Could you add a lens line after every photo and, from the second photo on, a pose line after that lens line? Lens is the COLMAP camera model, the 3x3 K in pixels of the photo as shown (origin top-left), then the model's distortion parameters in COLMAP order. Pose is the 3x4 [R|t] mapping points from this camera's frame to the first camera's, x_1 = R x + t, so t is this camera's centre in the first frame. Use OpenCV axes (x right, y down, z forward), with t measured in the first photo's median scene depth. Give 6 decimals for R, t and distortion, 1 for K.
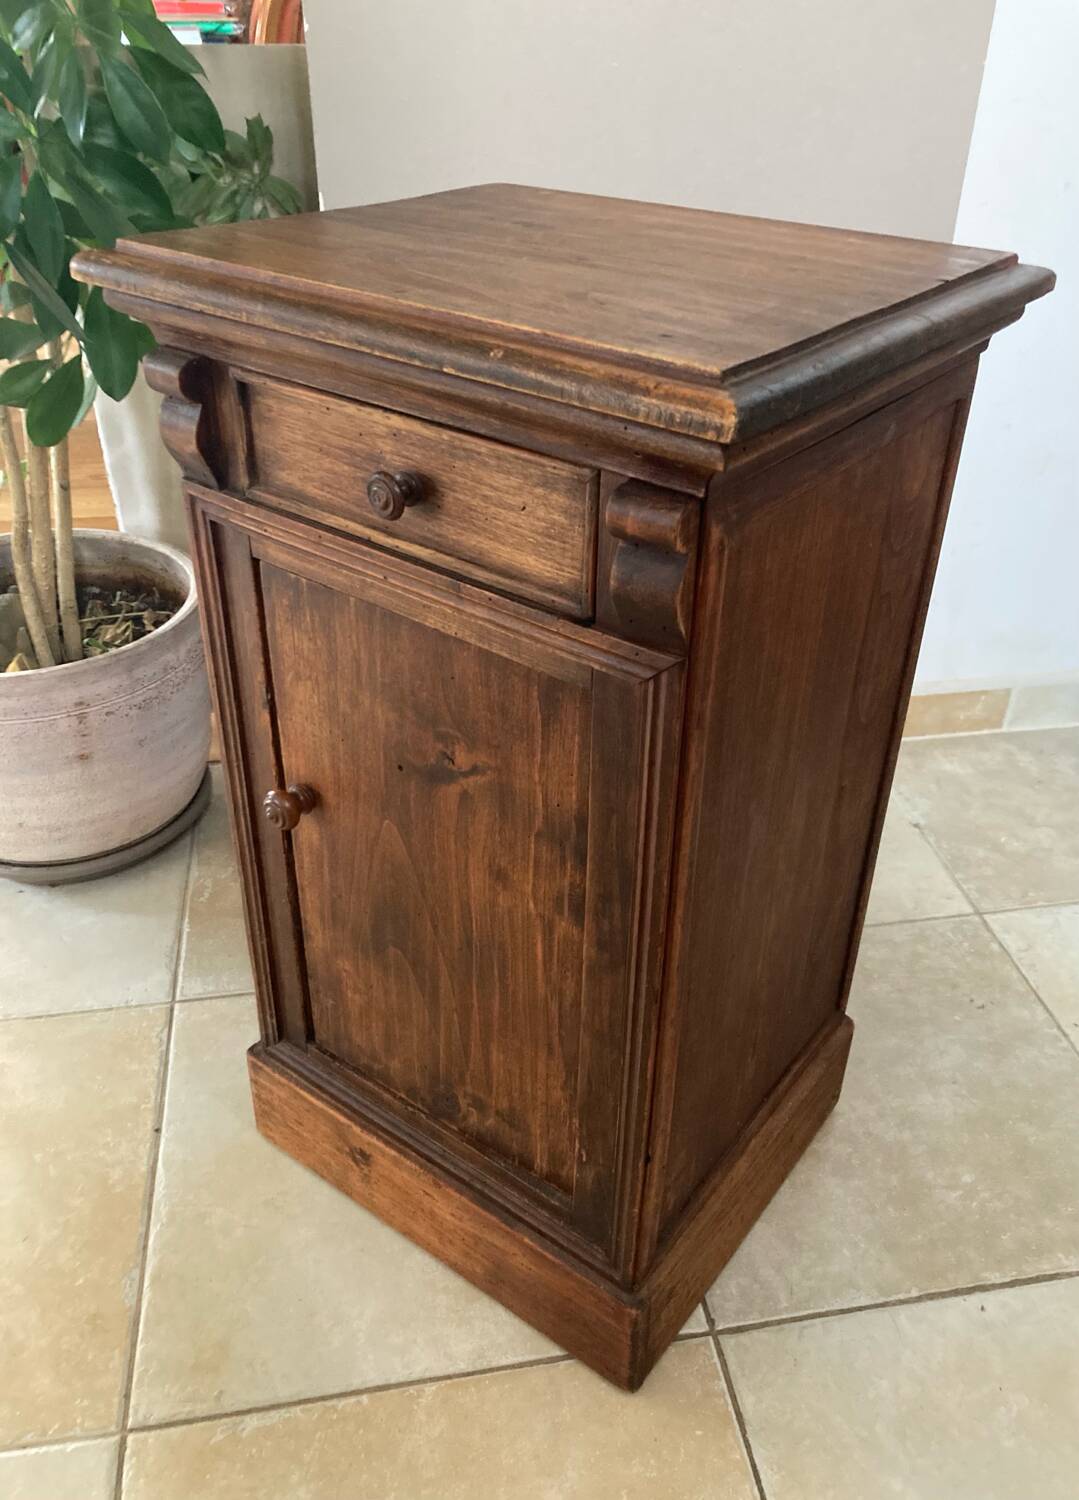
lens RADIAL K [[1224.6, 0, 570.1], [0, 1224.6, 758.1], [0, 0, 1]] dist [0.006223, 0.013408]
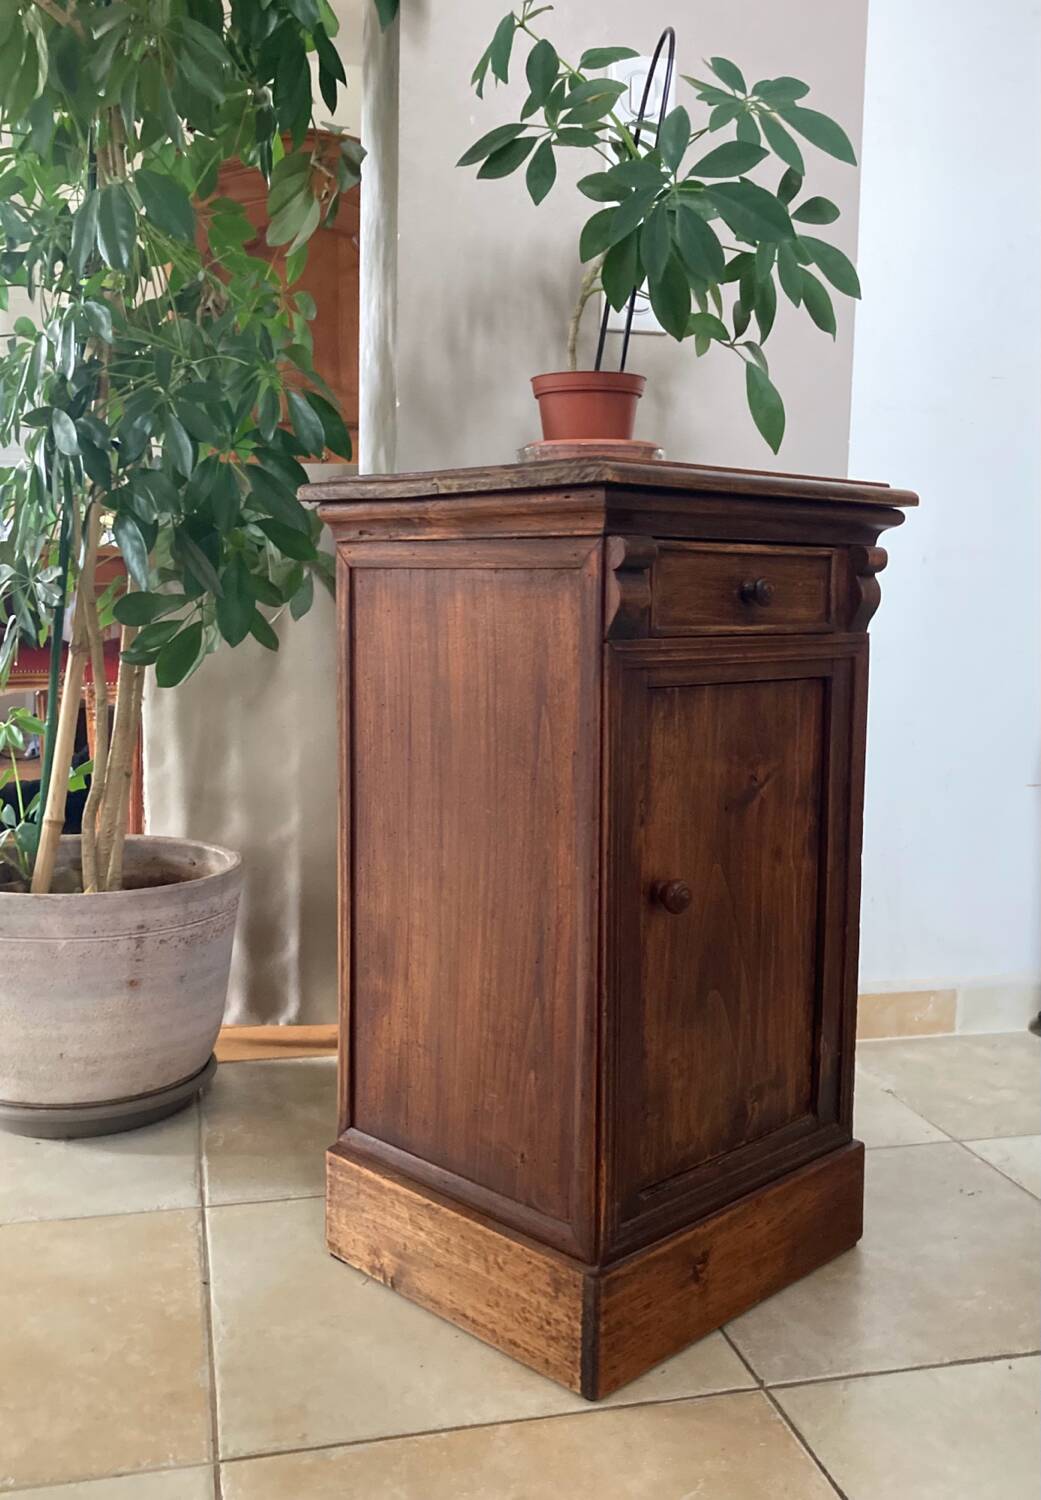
lens RADIAL K [[1405.1, 0, 538.8], [0, 1405.1, 733.9], [0, 0, 1]] dist [0.012267, 0.015181]
pose [[0.997831, -0.010735, 0.064943, -0.122970], [0.038860, 0.892405, -0.449558, 0.415208], [-0.053130, 0.451107, 0.890887, -0.268222]]
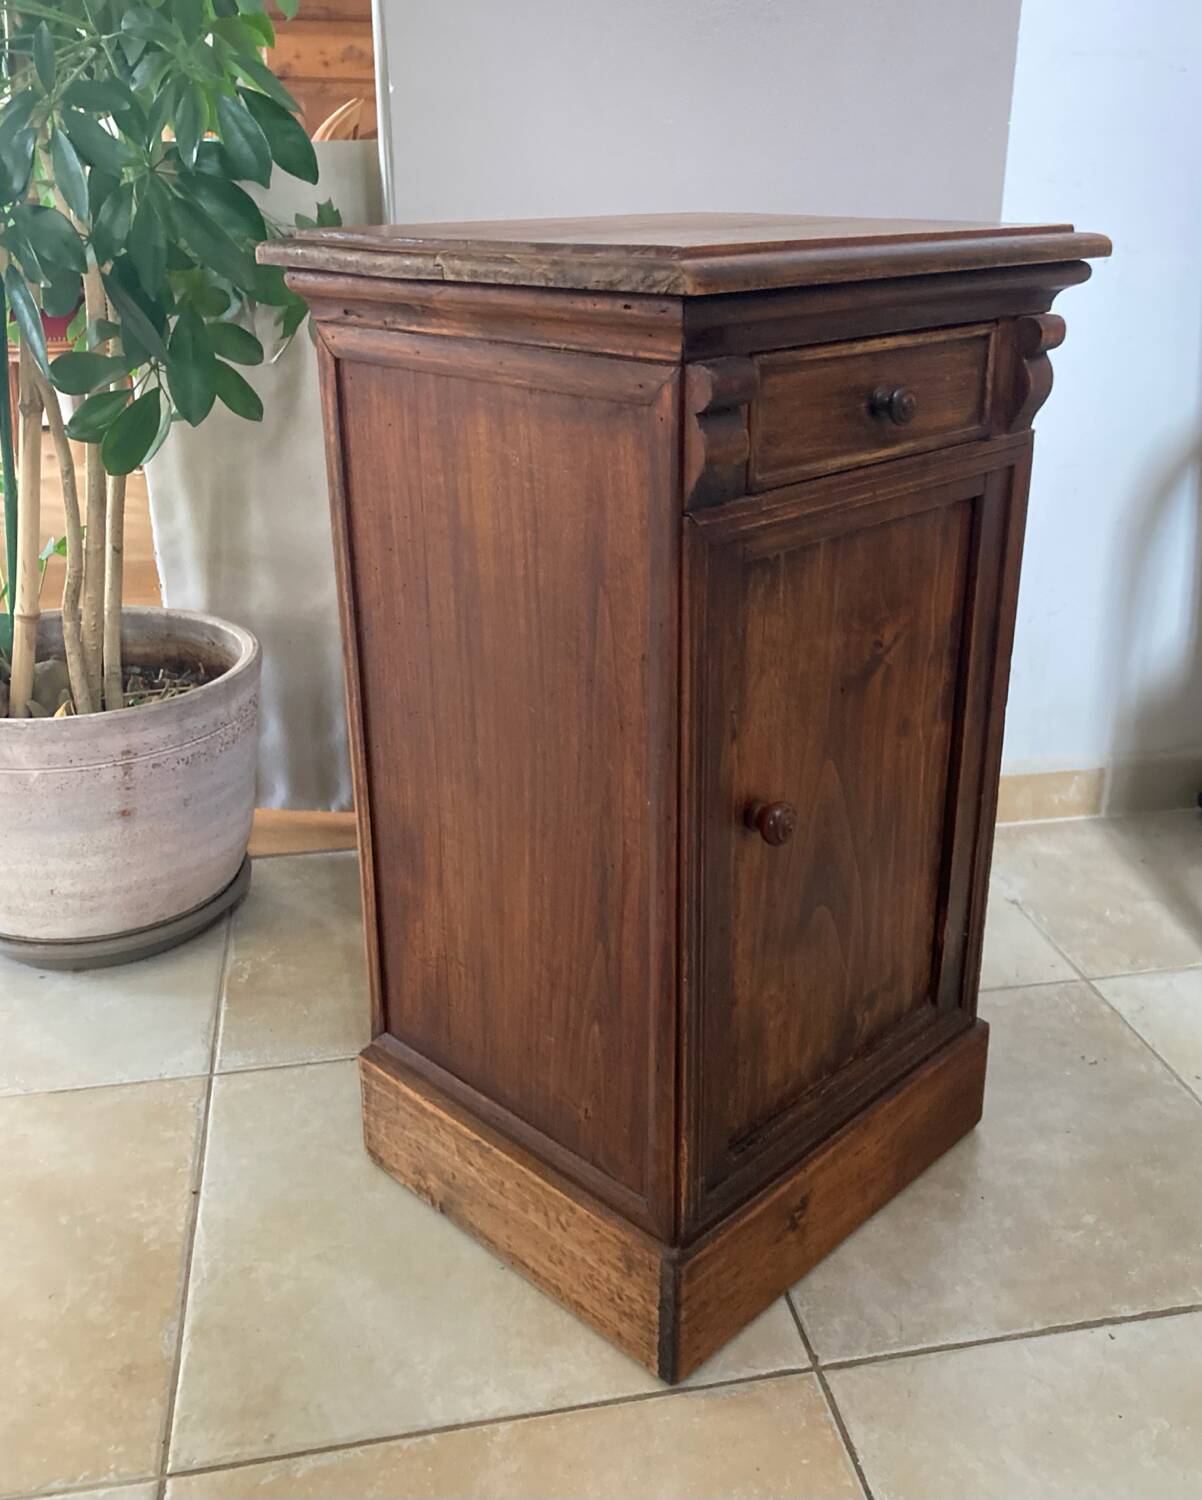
lens RADIAL K [[1425.1, 0, 639.3], [0, 1425.1, 702.1], [0, 0, 1]] dist [0.001644, 0.033935]
pose [[0.999687, -0.020747, 0.014004, -0.015137], [0.023266, 0.976520, -0.214166, 0.174497], [-0.009232, 0.214425, 0.976697, -0.106798]]
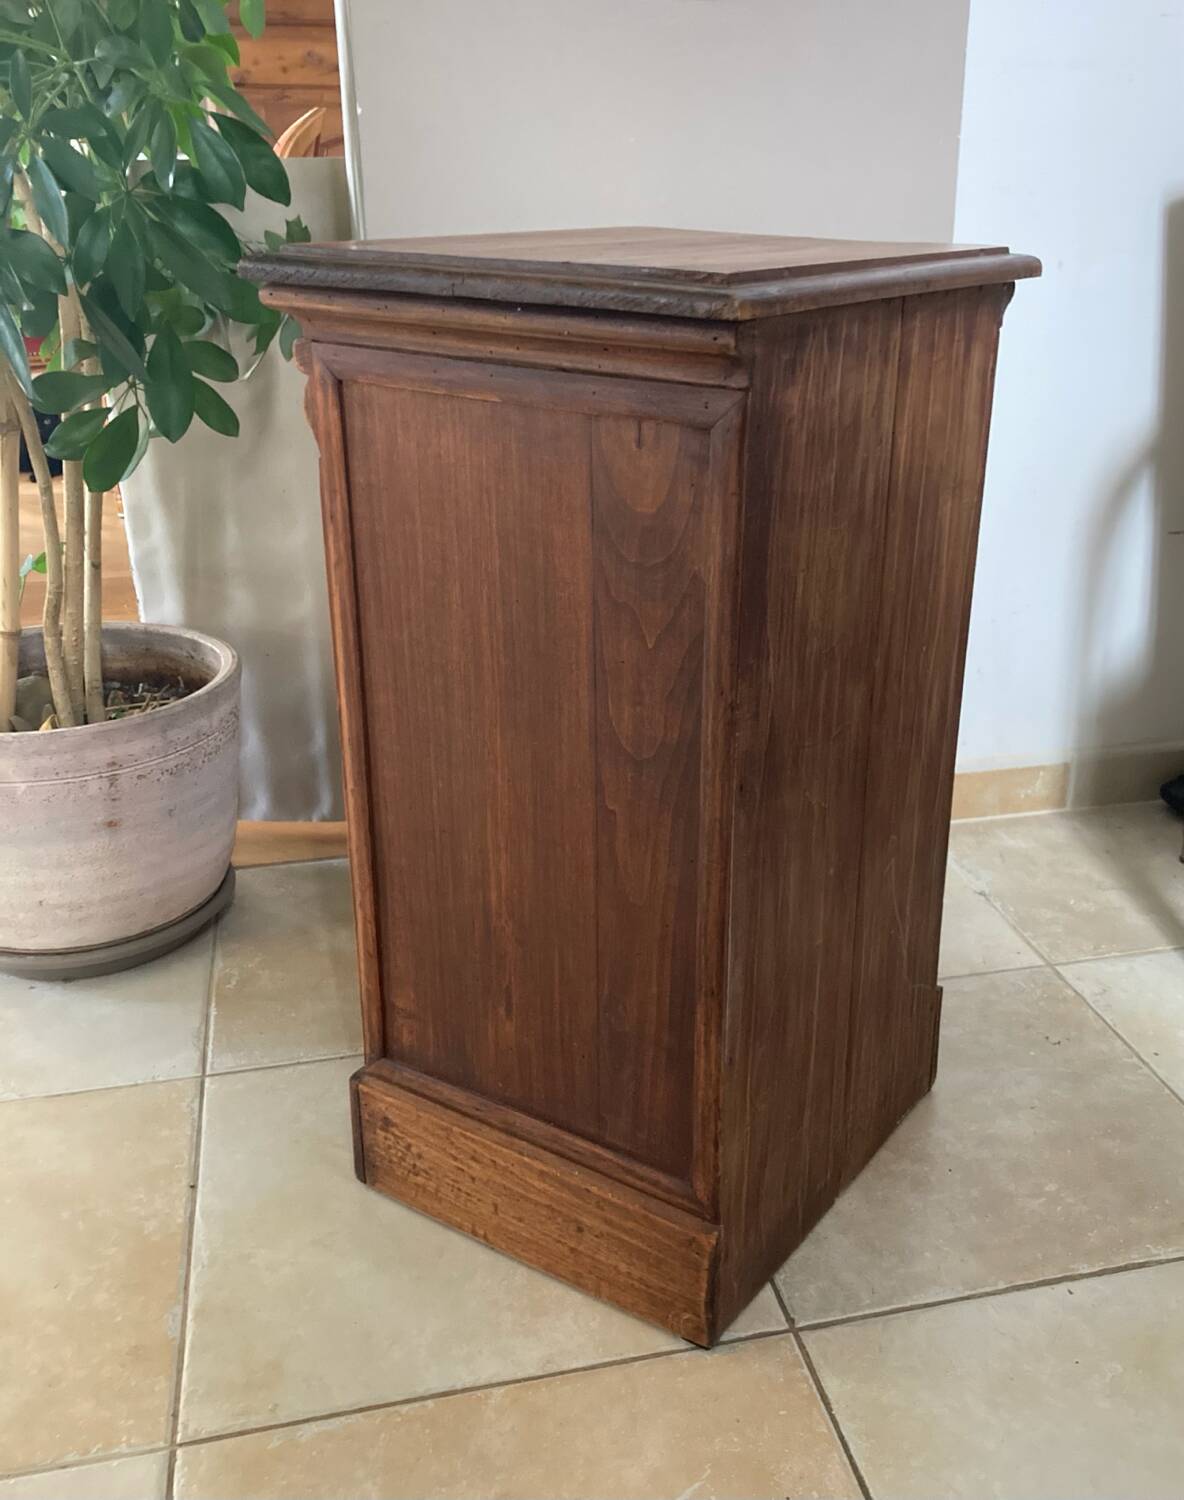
lens RADIAL K [[1451.1, 0, 655.7], [0, 1451.1, 733.9], [0, 0, 1]] dist [-0.008701, 0.053420]
pose [[0.998373, -0.040665, 0.039972, -0.013356], [0.047892, 0.978468, -0.200764, 0.195223], [-0.030947, 0.202351, 0.978824, -0.158630]]
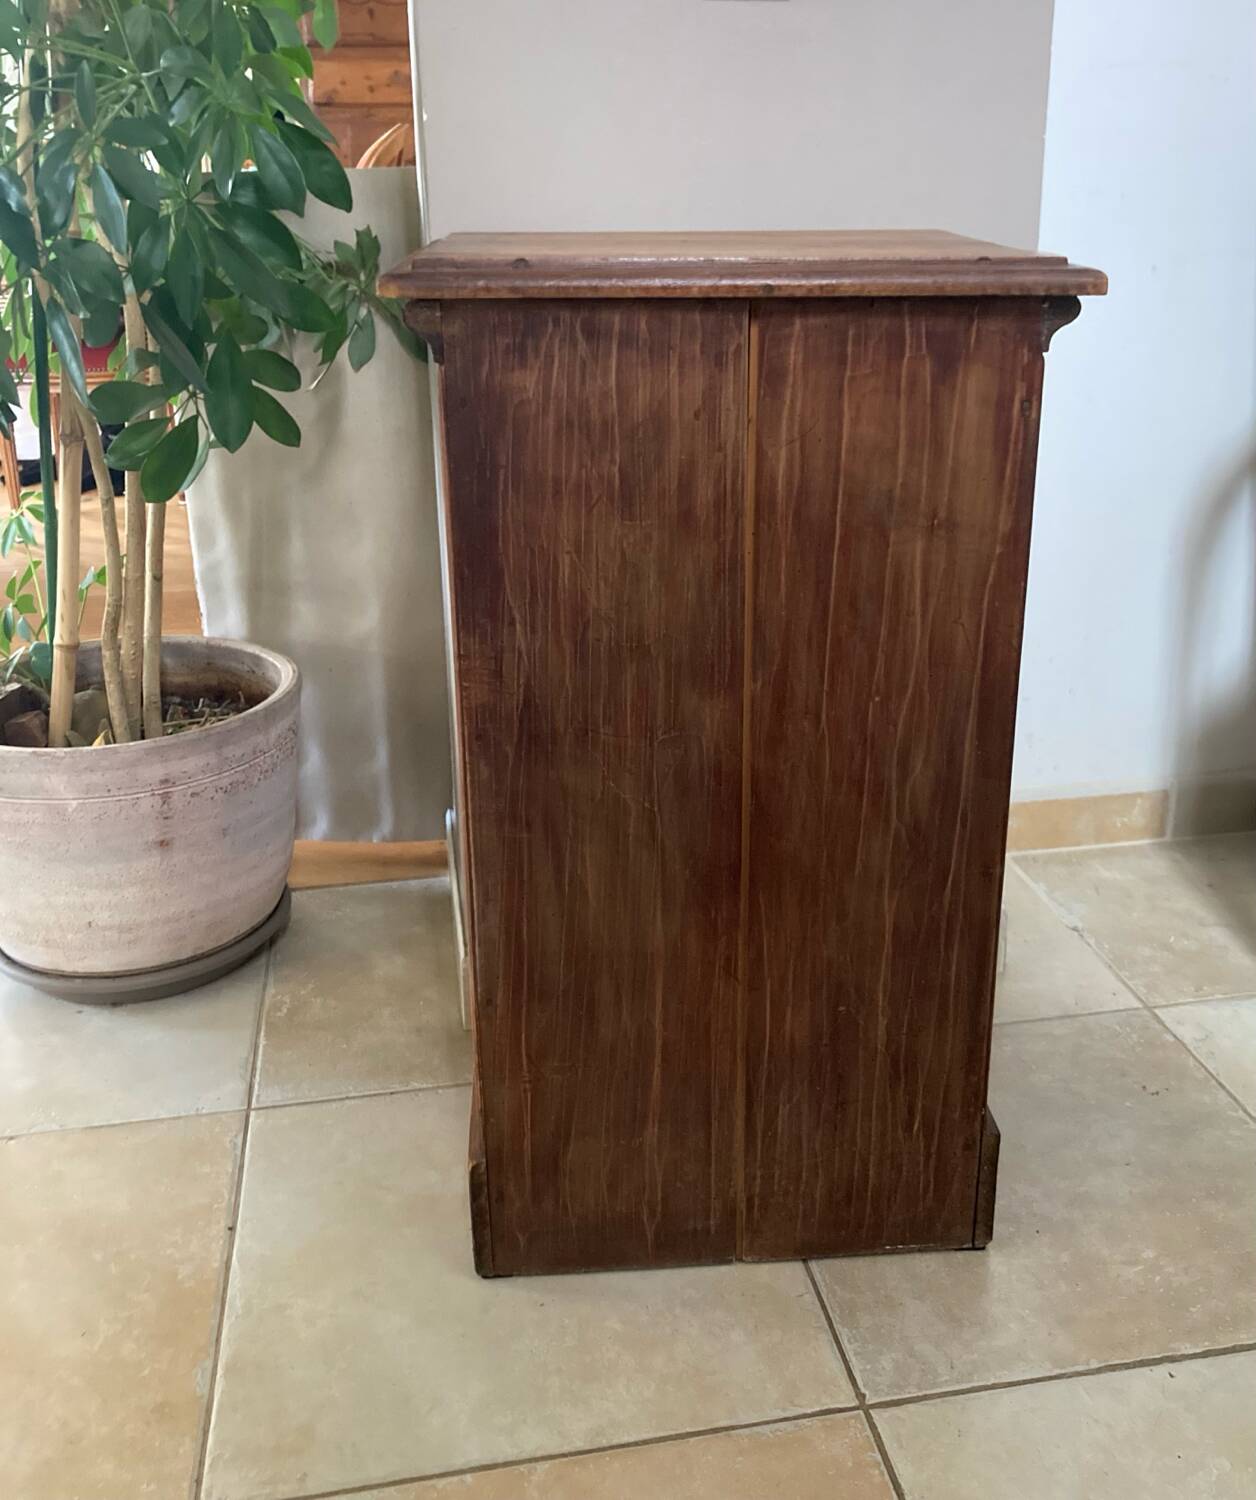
lens RADIAL K [[1482.4, 0, 668.2], [0, 1482.4, 675.4], [0, 0, 1]] dist [-0.011329, 0.055920]
pose [[0.999478, -0.031216, -0.008354, 0.001541], [0.028078, 0.966886, -0.253660, 0.188020], [0.015996, 0.253293, 0.967257, -0.130687]]
